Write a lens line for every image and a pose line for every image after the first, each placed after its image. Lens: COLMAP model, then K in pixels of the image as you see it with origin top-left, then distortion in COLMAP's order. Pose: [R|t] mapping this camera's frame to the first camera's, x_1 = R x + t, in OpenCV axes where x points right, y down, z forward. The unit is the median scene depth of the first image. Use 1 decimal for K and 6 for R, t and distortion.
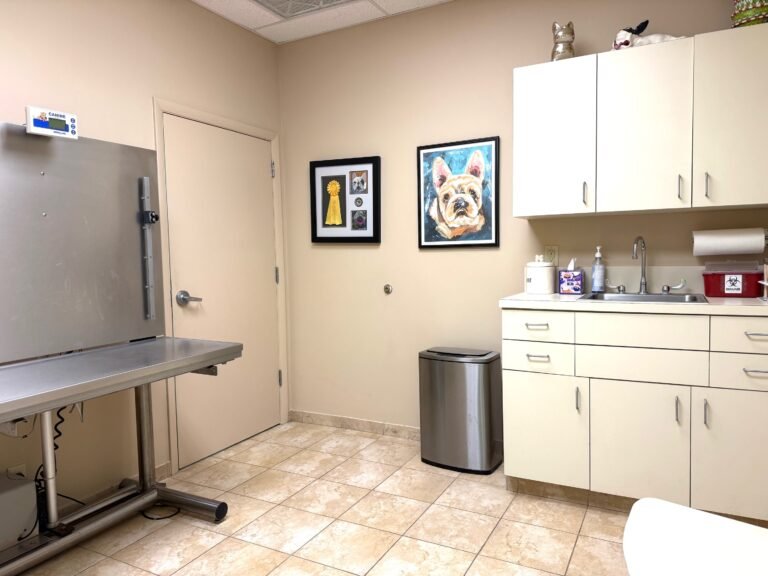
lens RADIAL K [[555.5, 0, 384.0], [0, 555.5, 288.0], [0, 0, 1]] dist [0.040056, -0.004221]
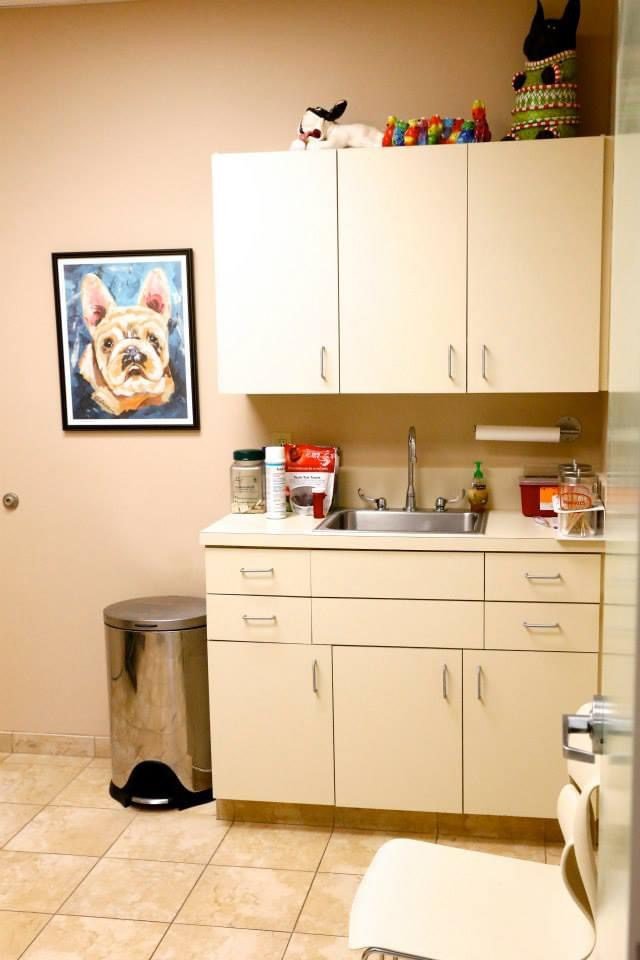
lens RADIAL K [[1104.3, 0, 319.9], [0, 1104.3, 526.2], [0, 0, 1]] dist [0.086245, 0.033757]
pose [[0.957050, -0.045072, 0.286397, -0.020240], [0.016255, 0.994630, 0.102213, -0.103713], [-0.289466, -0.093168, 0.952643, -0.222907]]
